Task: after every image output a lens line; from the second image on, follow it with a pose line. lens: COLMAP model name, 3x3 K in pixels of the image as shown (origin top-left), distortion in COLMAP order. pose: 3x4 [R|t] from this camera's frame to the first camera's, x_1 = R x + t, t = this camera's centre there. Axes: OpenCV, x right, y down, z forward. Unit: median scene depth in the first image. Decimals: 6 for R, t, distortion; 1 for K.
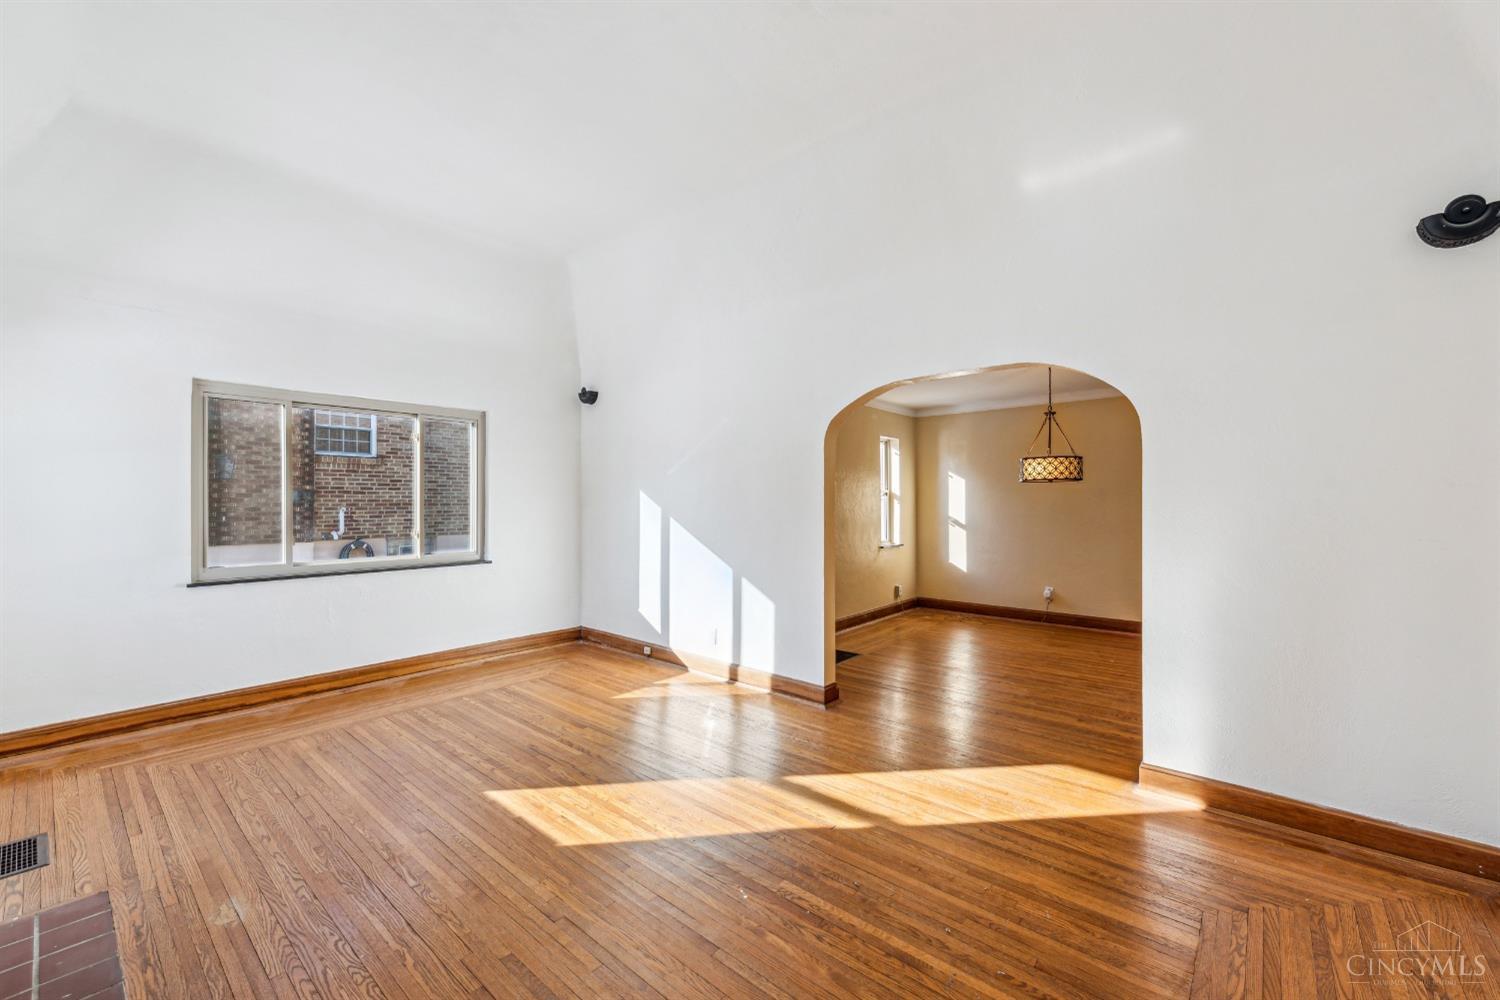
lens RADIAL K [[590.7, 0, 750.0], [0, 590.7, 500.0], [0, 0, 1]] dist [0.001282, 0.000068]
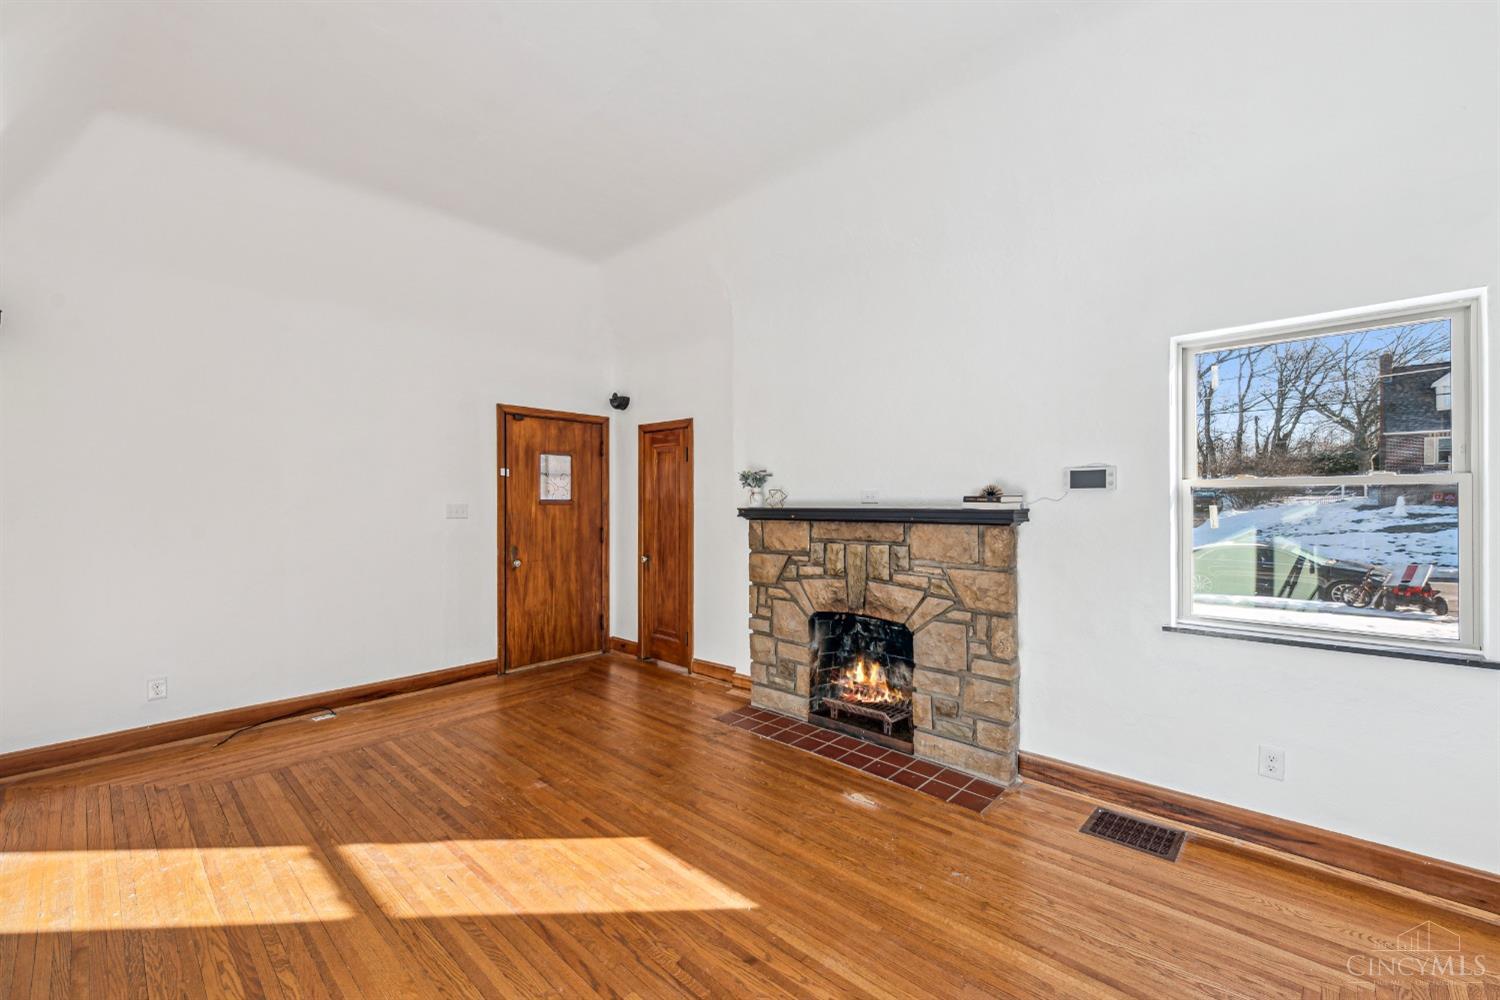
lens RADIAL K [[600.7, 0, 766.9], [0, 600.7, 504.0], [0, 0, 1]] dist [0.000307, -0.000138]
pose [[-0.999614, -0.001091, 0.027748, -0.538635], [-0.001140, 0.999998, -0.001737, -0.017423], [-0.027746, -0.001768, -0.999613, 1.935437]]
